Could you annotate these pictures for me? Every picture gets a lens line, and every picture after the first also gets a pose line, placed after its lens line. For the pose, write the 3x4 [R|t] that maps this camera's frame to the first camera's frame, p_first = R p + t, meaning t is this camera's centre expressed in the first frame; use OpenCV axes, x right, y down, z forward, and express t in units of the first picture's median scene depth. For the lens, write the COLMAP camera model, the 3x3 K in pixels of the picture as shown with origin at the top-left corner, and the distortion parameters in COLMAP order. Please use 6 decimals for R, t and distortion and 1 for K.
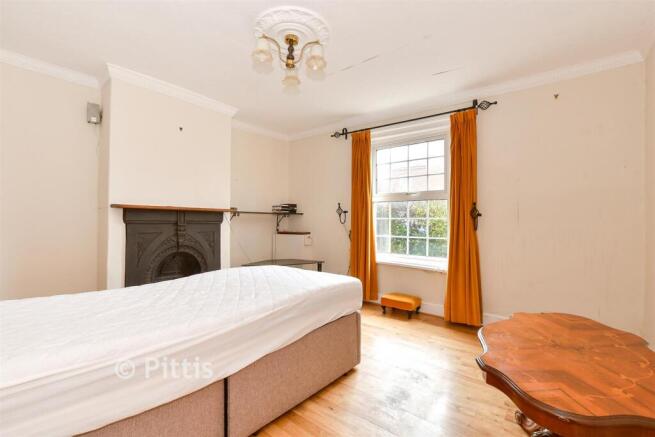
lens RADIAL K [[283.7, 0, 327.5], [0, 283.7, 218.5], [0, 0, 1]] dist [-0.027549, -0.000150]
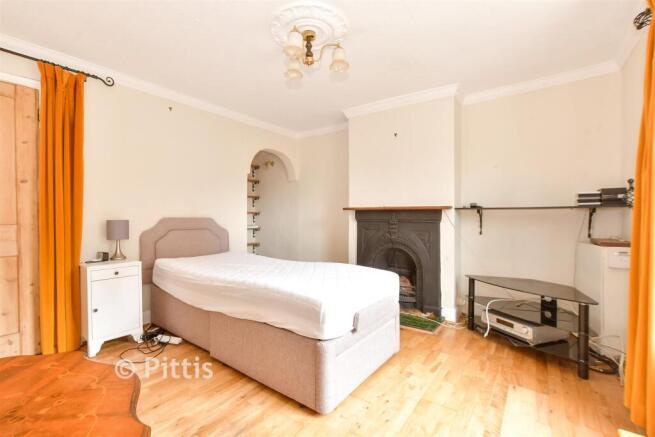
lens RADIAL K [[298.8, 0, 327.5], [0, 298.8, 218.5], [0, 0, 1]] dist [0.000365, 0.000456]
pose [[0.055216, 0.003237, -0.998469, 0.720802], [0.007284, 0.999967, 0.003644, -0.001761], [0.998448, -0.007475, 0.055191, 0.783546]]
